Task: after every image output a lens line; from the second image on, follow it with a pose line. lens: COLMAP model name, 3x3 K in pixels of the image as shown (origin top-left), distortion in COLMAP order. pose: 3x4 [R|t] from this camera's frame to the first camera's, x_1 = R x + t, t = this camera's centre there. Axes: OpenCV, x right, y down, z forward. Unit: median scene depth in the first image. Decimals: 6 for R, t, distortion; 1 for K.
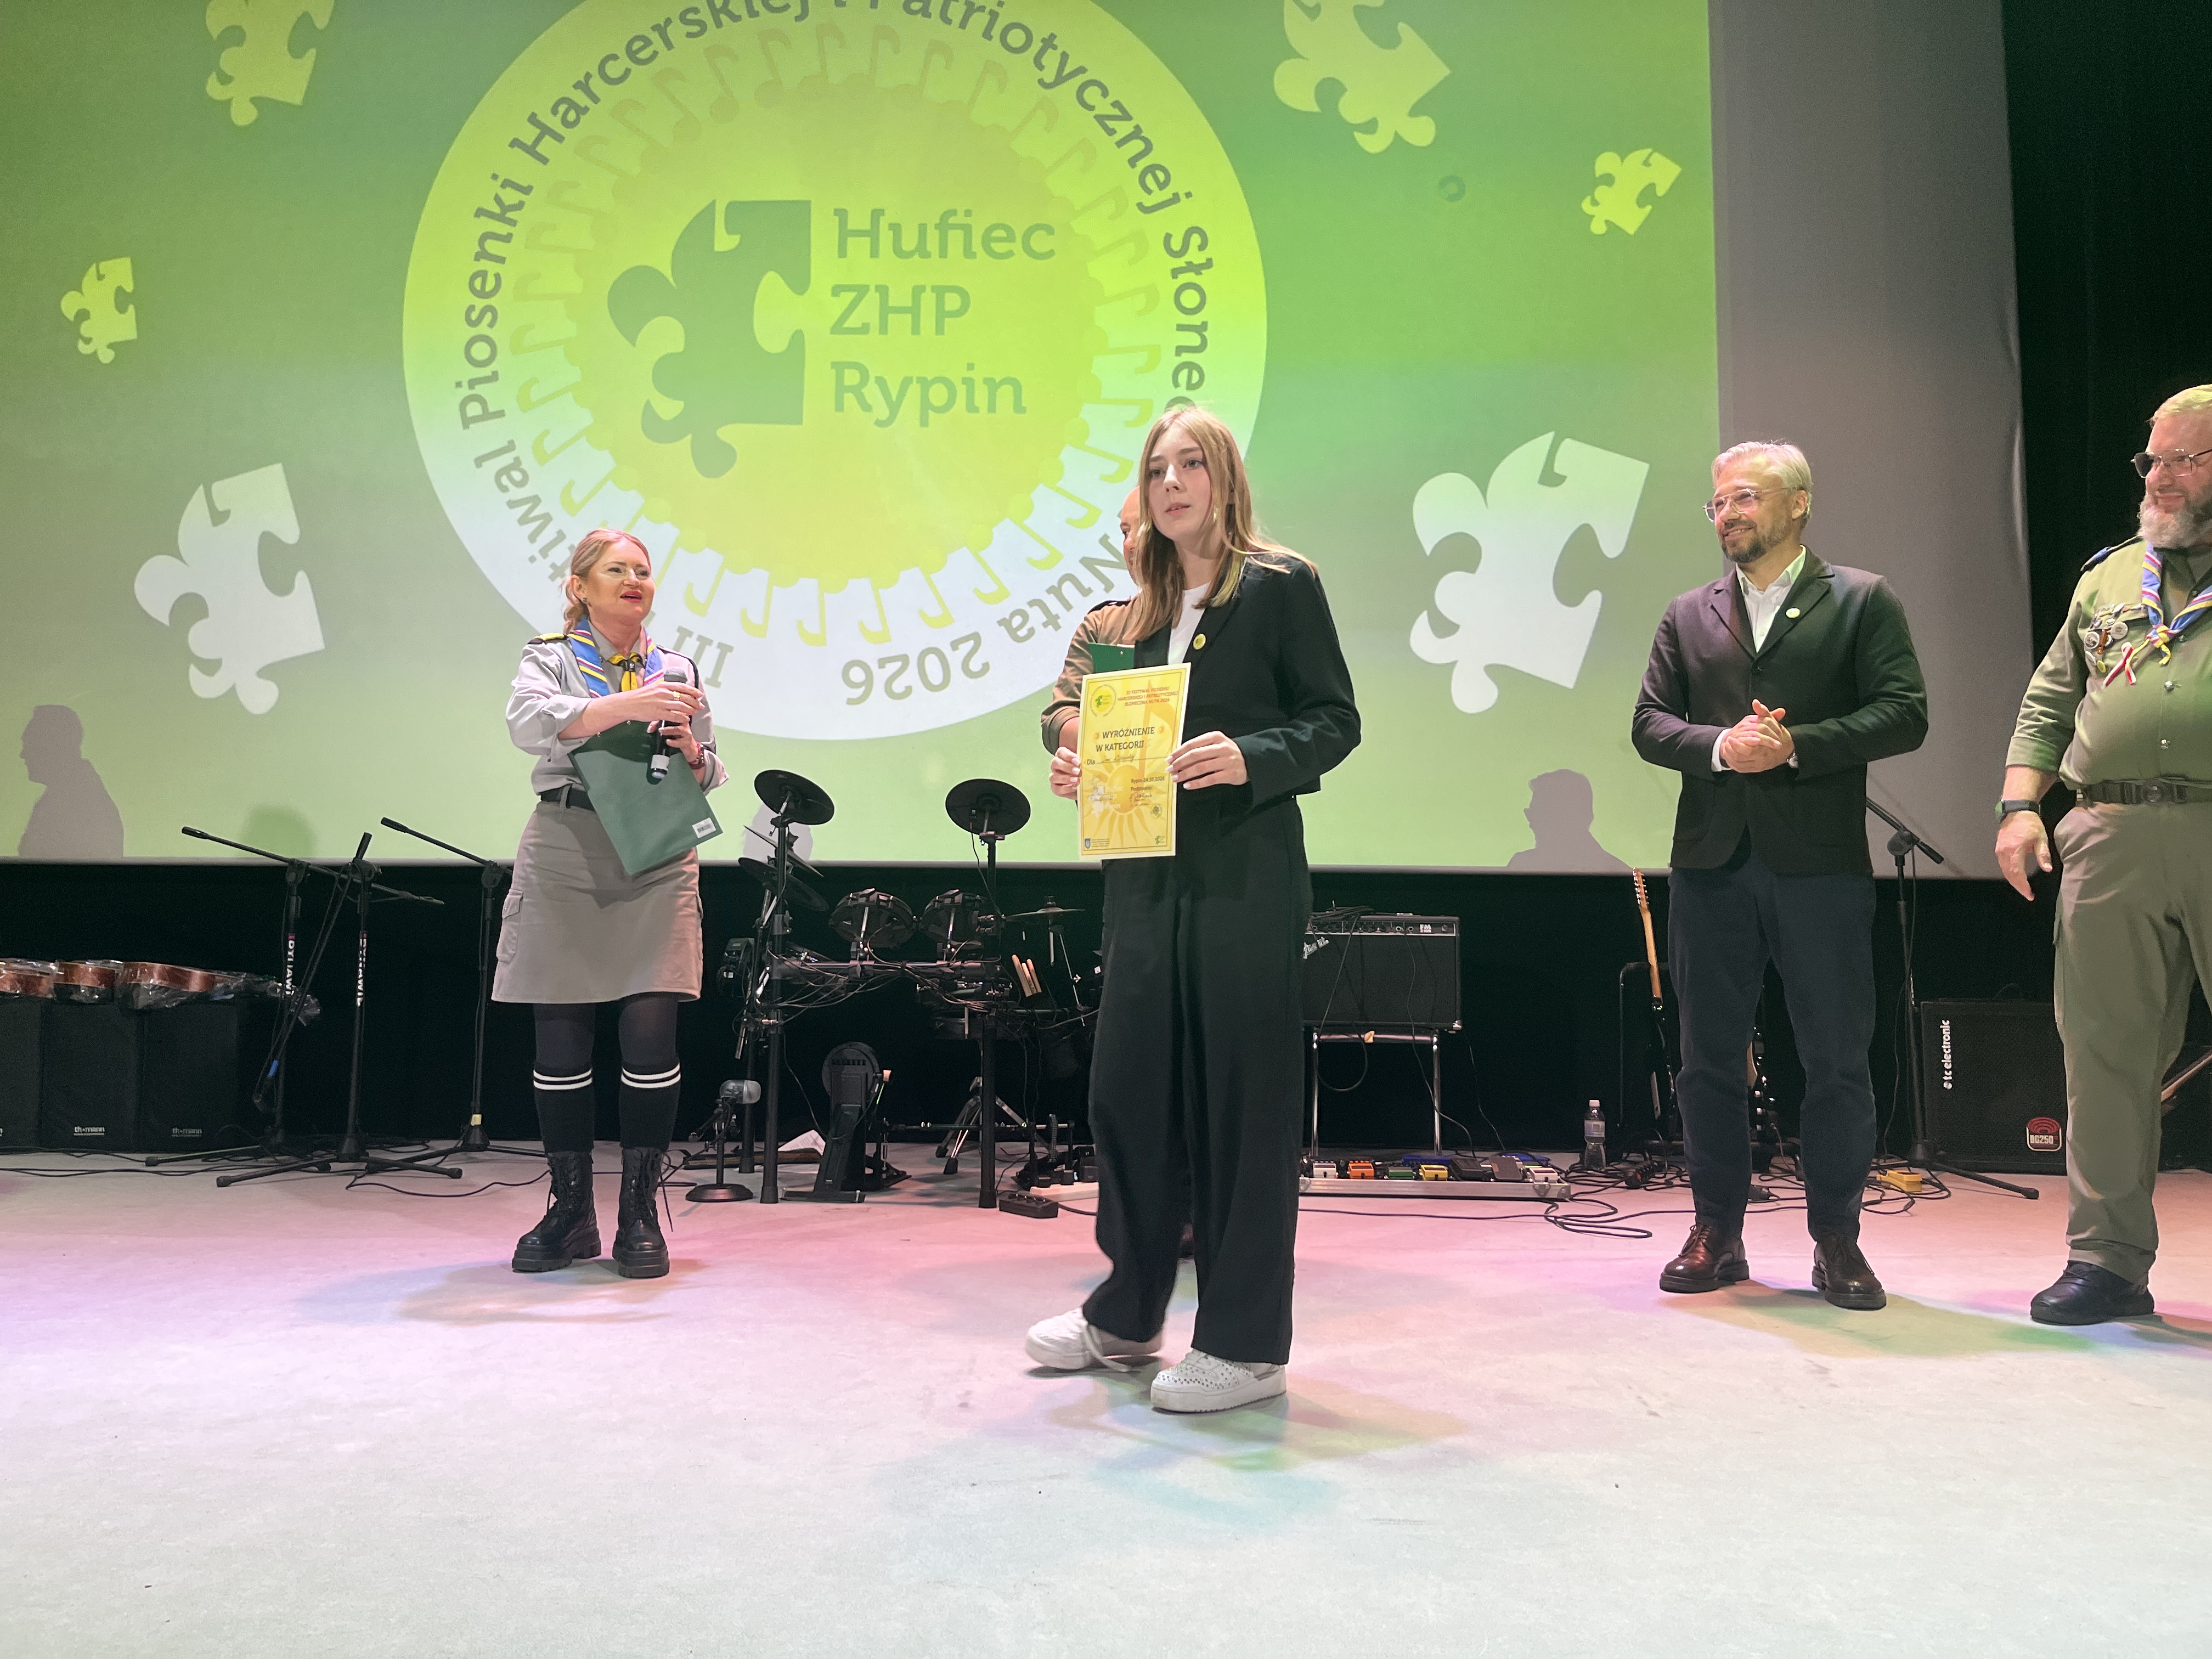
lens RADIAL K [[1680.7, 0, 1105.3], [0, 1680.7, 779.4], [0, 0, 1]] dist [0.045272, -0.056273]
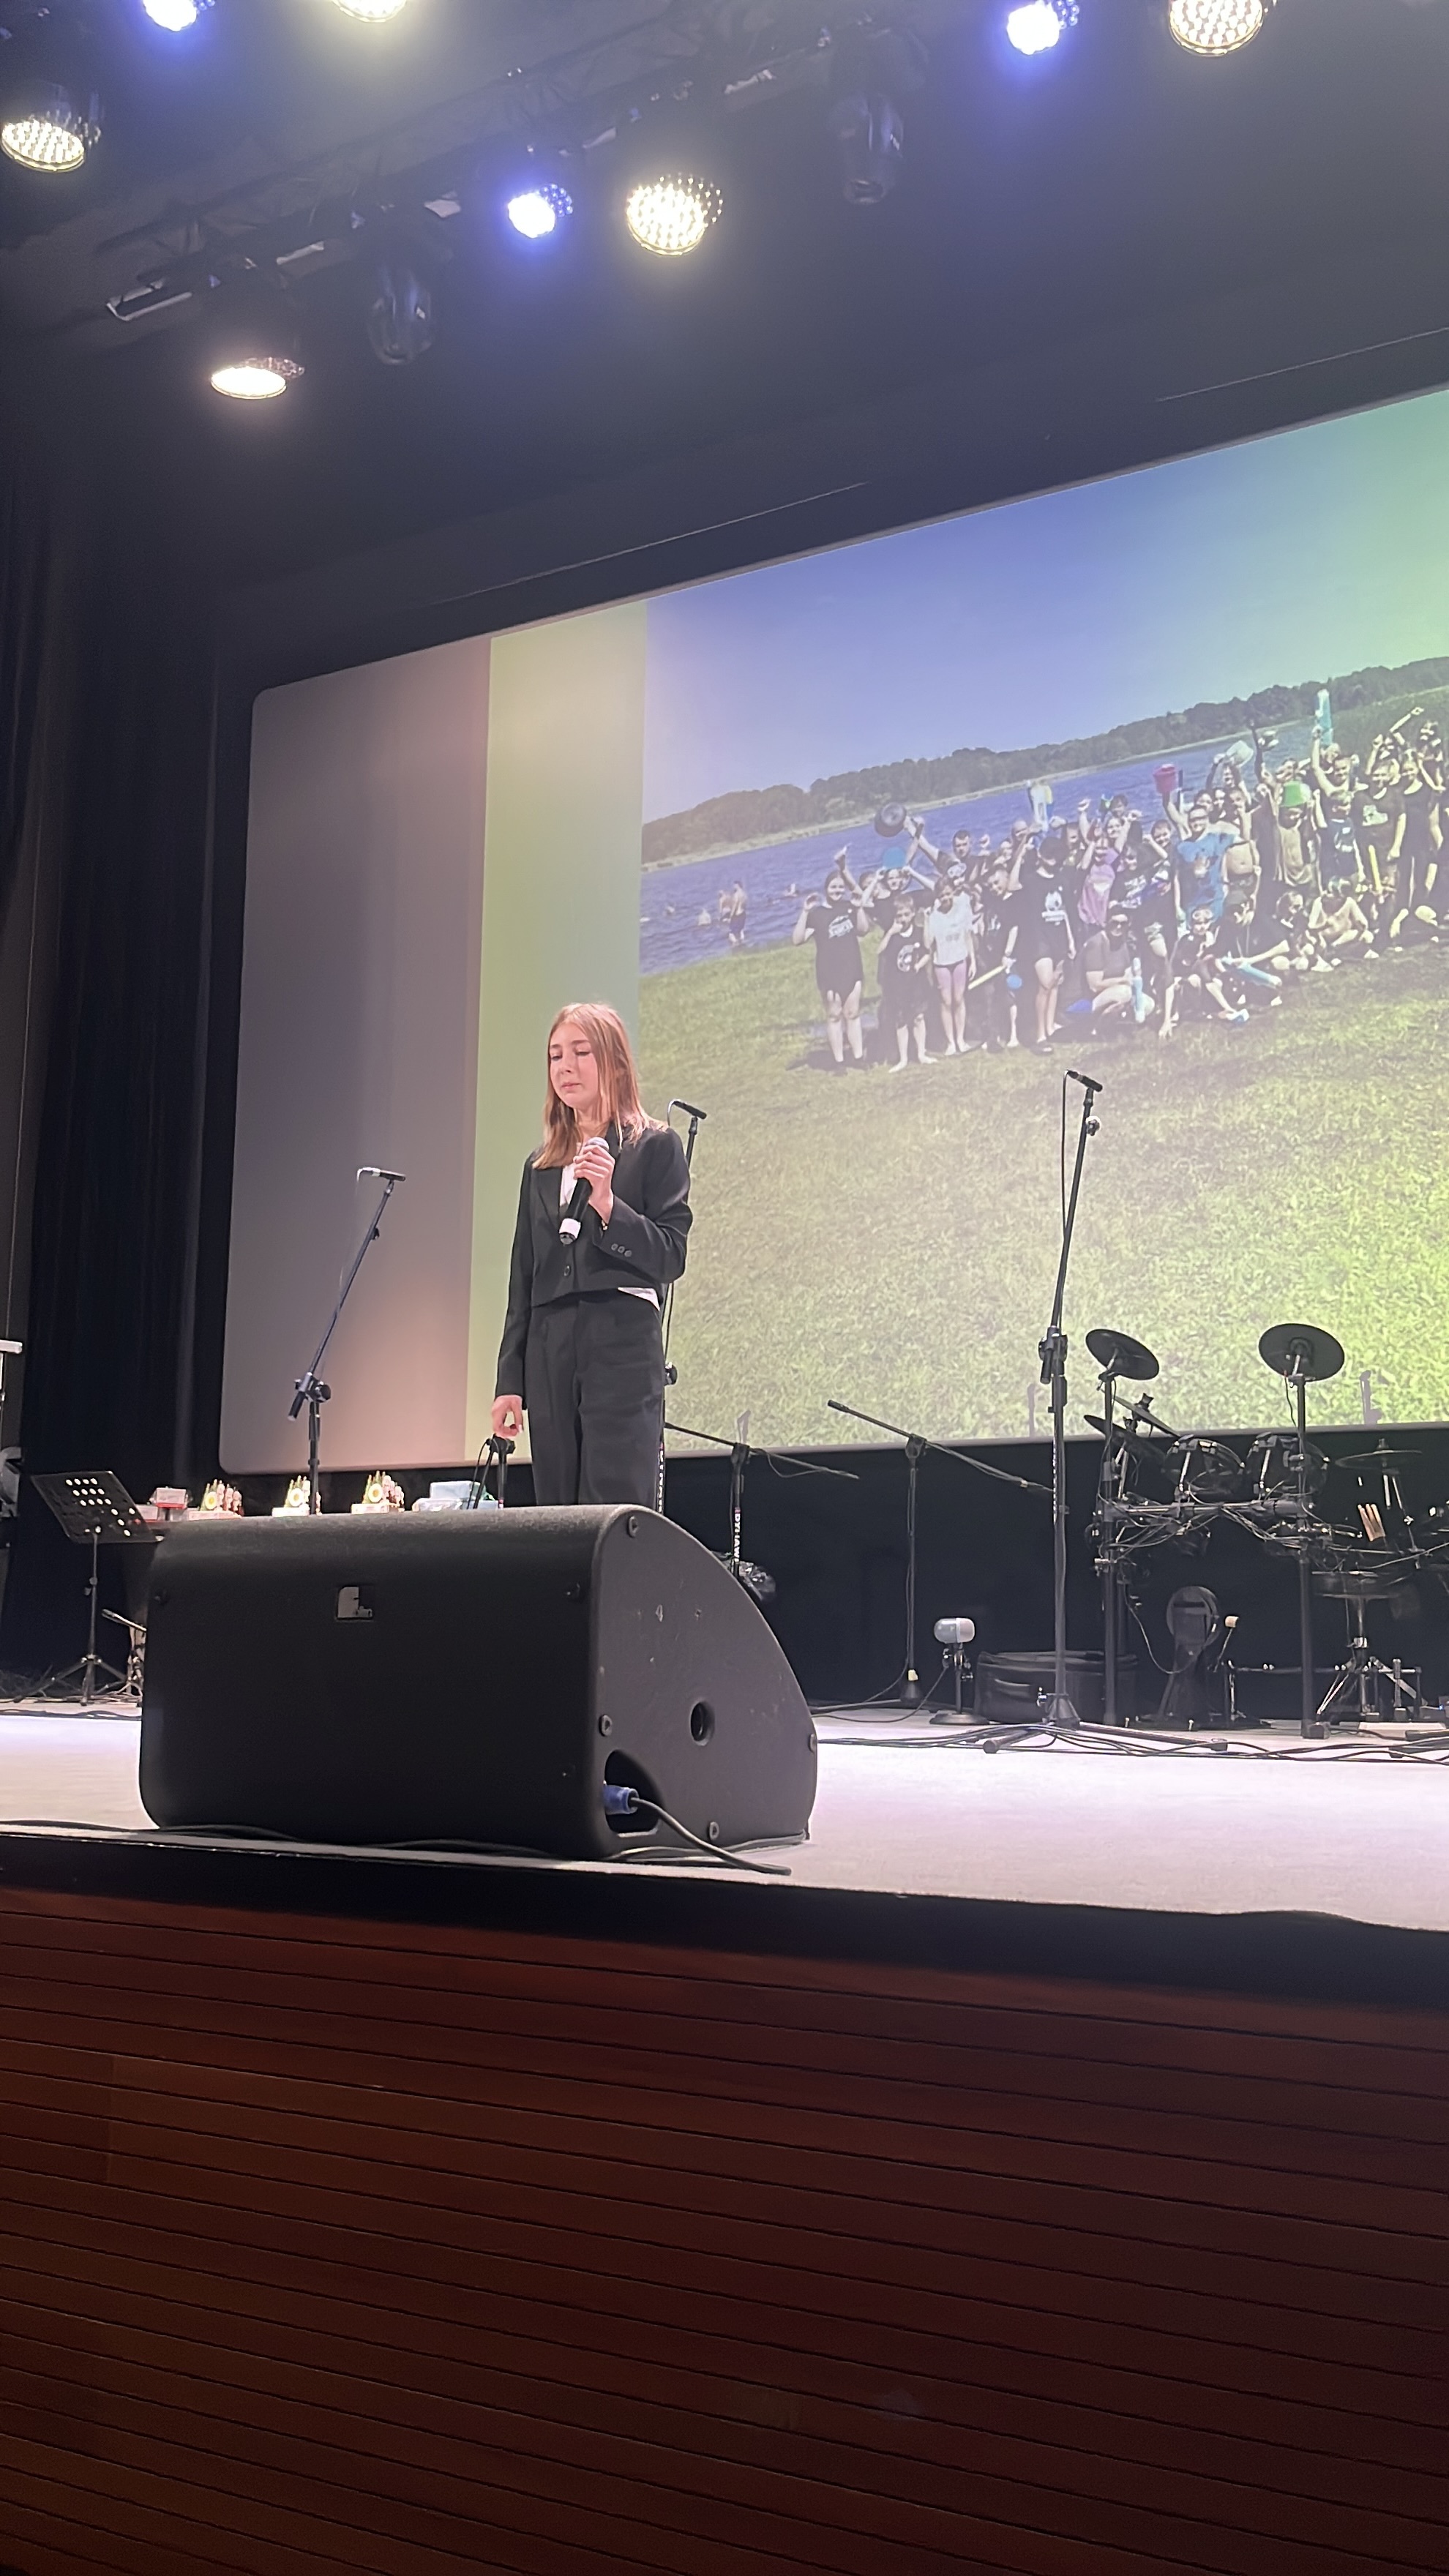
lens RADIAL K [[2241.2, 0, 719.2], [0, 2241.2, 1298.9], [0, 0, 1]] dist [0.062975, -0.092459]
pose [[0.863995, -0.077617, -0.497482, 0.261778], [0.045094, 0.996005, -0.077081, 0.063987], [0.501477, 0.044165, 0.864043, -0.306348]]
